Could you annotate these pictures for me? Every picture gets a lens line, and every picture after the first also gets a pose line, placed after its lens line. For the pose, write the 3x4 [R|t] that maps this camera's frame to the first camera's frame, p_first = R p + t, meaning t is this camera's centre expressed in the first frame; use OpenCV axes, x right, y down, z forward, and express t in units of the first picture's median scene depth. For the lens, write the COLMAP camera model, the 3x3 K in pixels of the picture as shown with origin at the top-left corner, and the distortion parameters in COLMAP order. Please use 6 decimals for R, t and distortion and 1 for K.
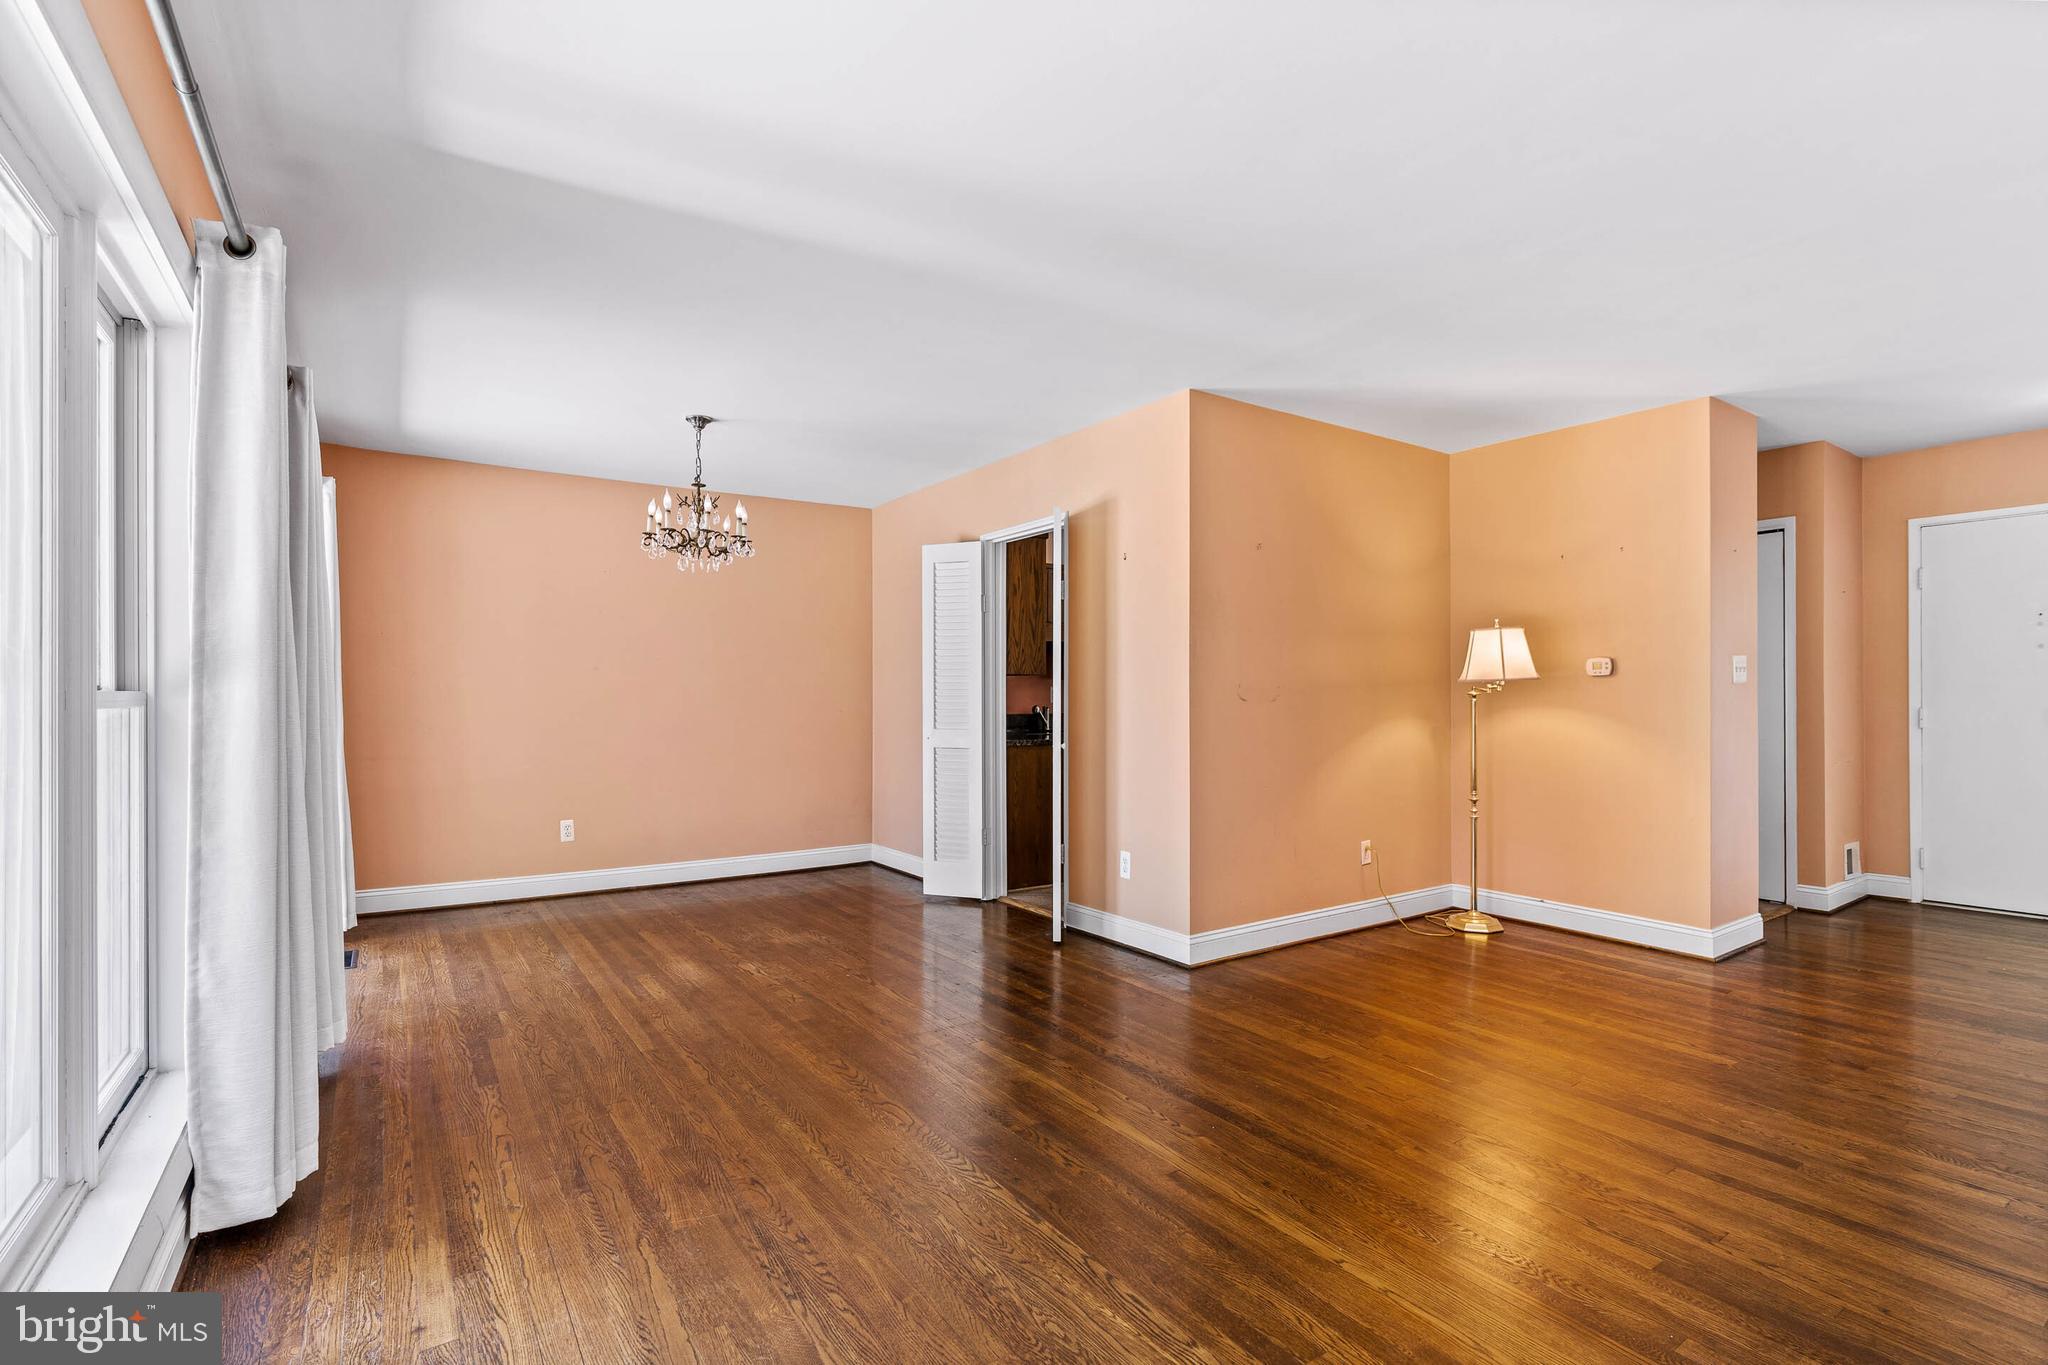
lens RADIAL K [[950.7, 0, 1029.6], [0, 950.7, 690.5], [0, 0, 1]] dist [-0.004788, 0.001347]
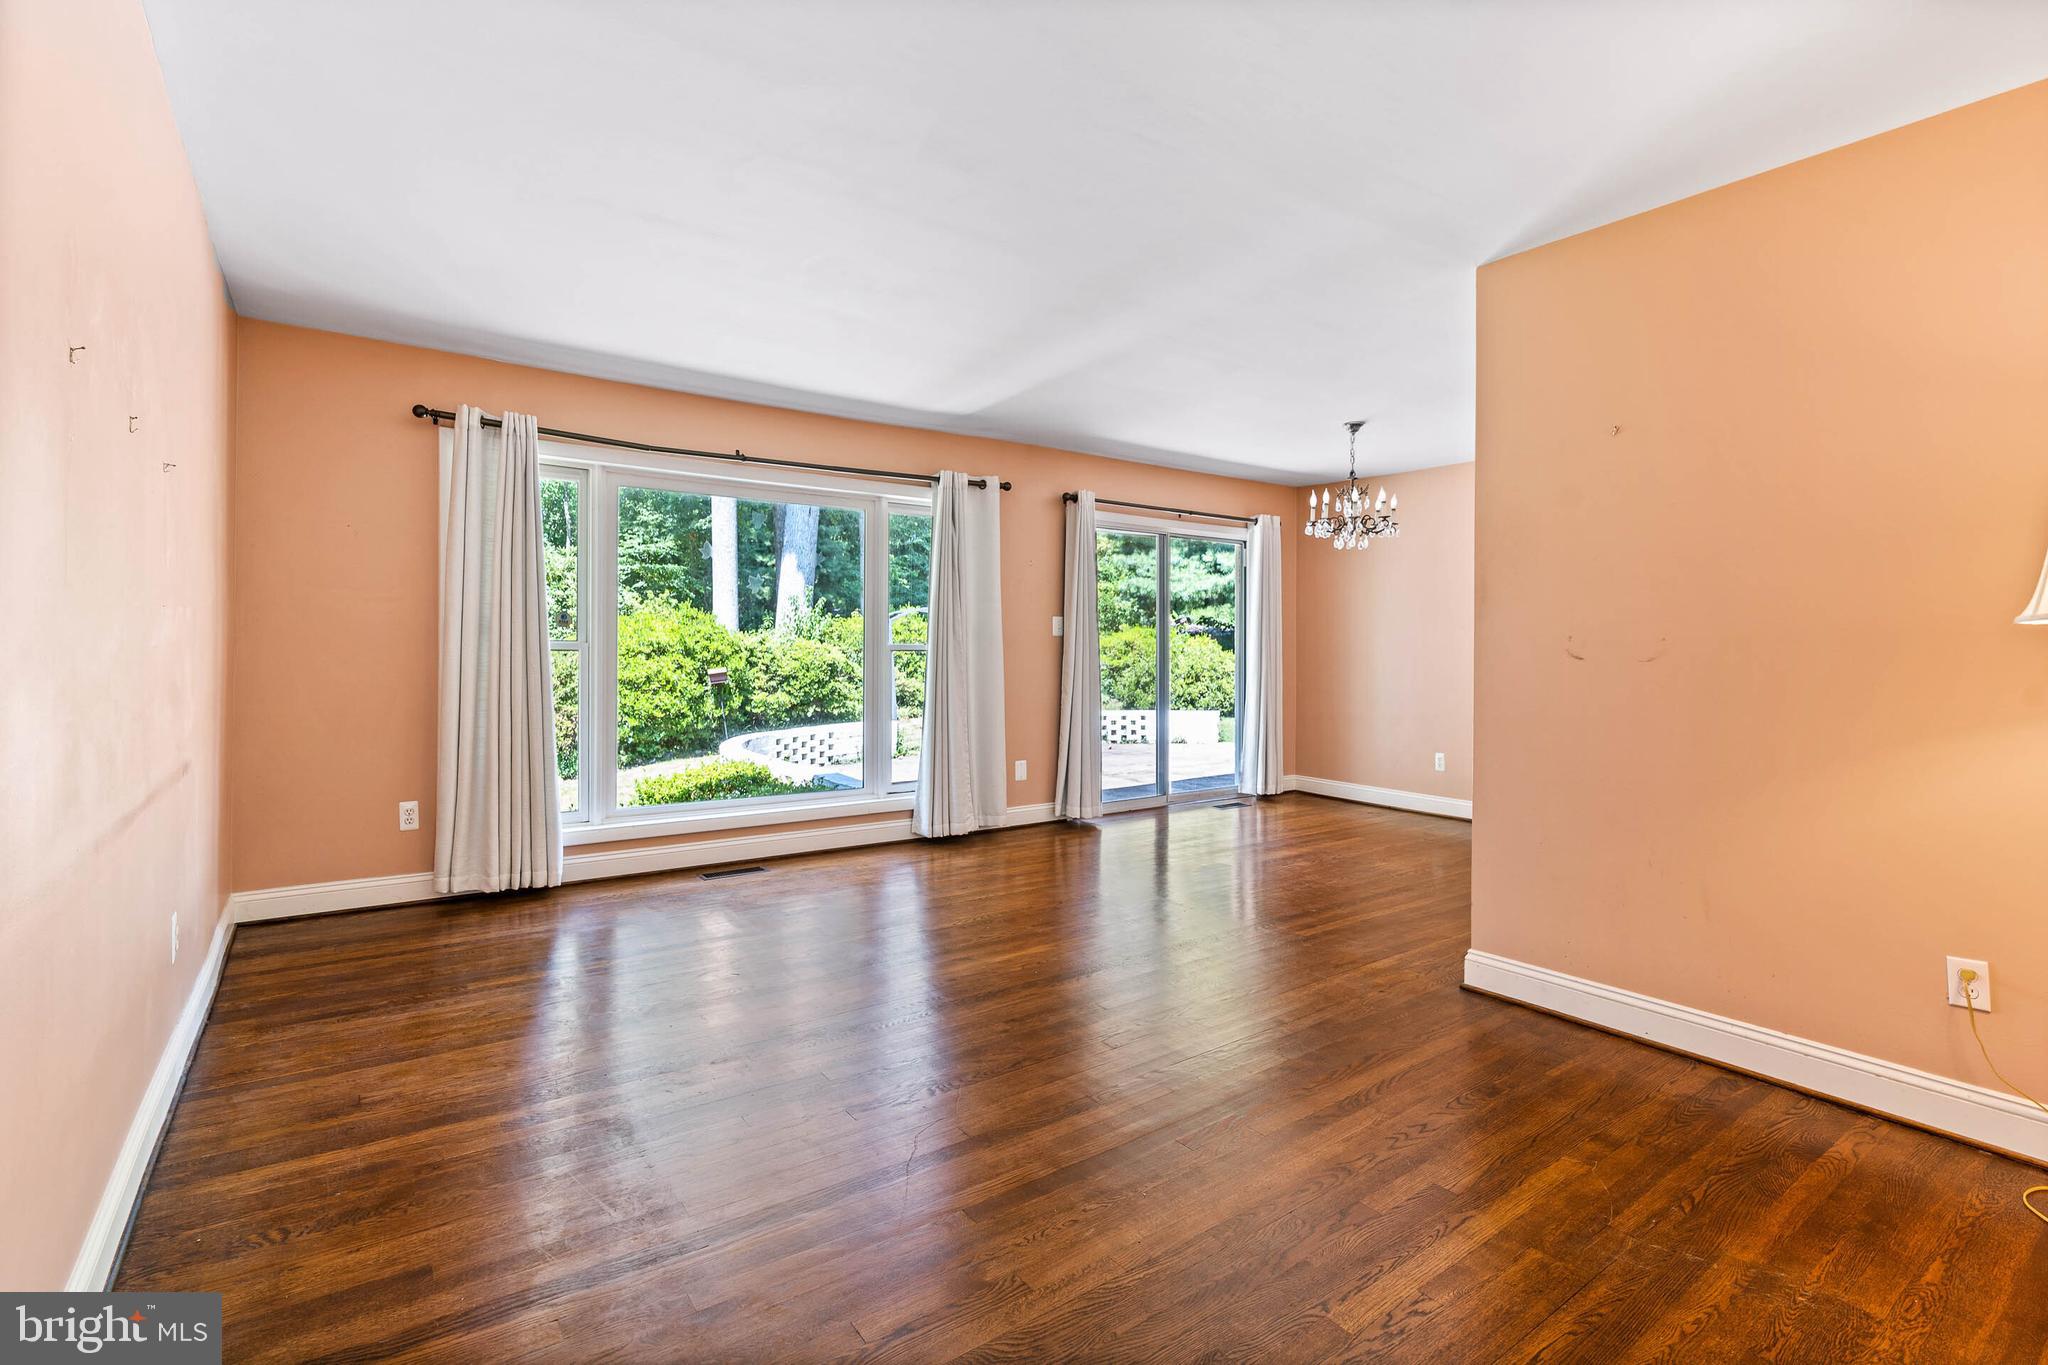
lens RADIAL K [[950.7, 0, 1030.0], [0, 950.7, 661.1], [0, 0, 1]] dist [-0.004788, 0.001347]
pose [[0.020674, 0.016061, -0.999657, 0.888958], [-0.003680, 0.999865, 0.015989, 0.002176], [0.999780, 0.003348, 0.020730, 0.562372]]
